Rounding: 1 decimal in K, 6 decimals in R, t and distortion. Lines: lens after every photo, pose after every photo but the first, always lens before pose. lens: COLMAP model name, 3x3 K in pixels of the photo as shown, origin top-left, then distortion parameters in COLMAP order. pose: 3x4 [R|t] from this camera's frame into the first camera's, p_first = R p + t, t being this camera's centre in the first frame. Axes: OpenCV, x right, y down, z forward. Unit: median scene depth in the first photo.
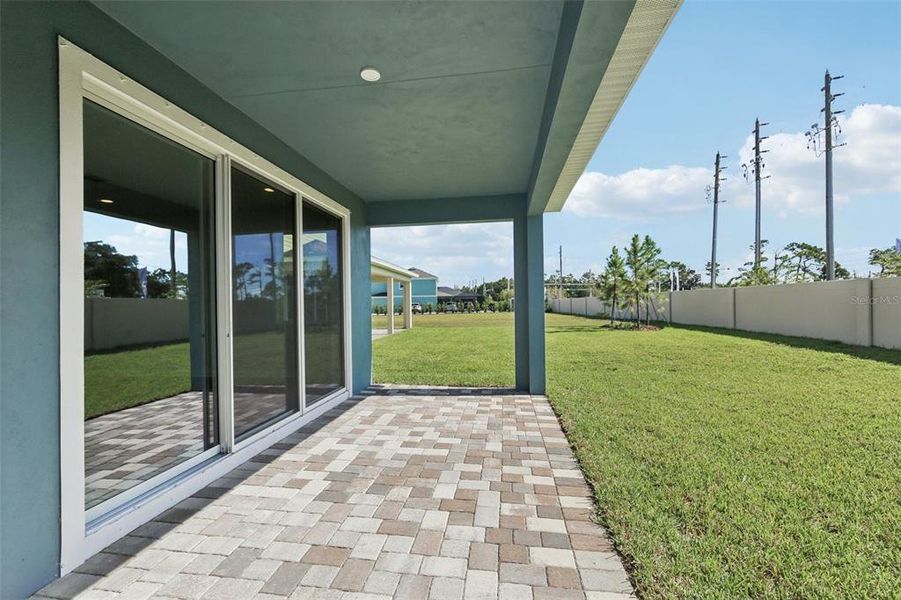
lens RADIAL K [[411.6, 0, 448.7], [0, 411.6, 300.6], [0, 0, 1]] dist [-0.010207, 0.003608]
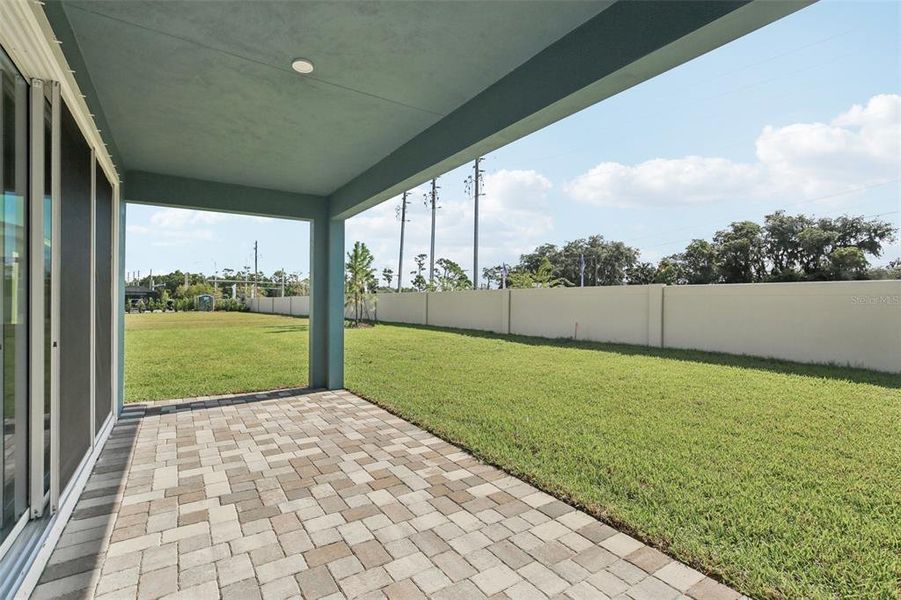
lens RADIAL K [[411.6, 0, 448.3], [0, 411.6, 300.9], [0, 0, 1]] dist [-0.010207, 0.003608]
pose [[0.746529, 0.016668, 0.665144, -0.265983], [-0.018020, 0.999826, -0.004829, 0.000677], [-0.665108, -0.008381, 0.746700, 0.020411]]
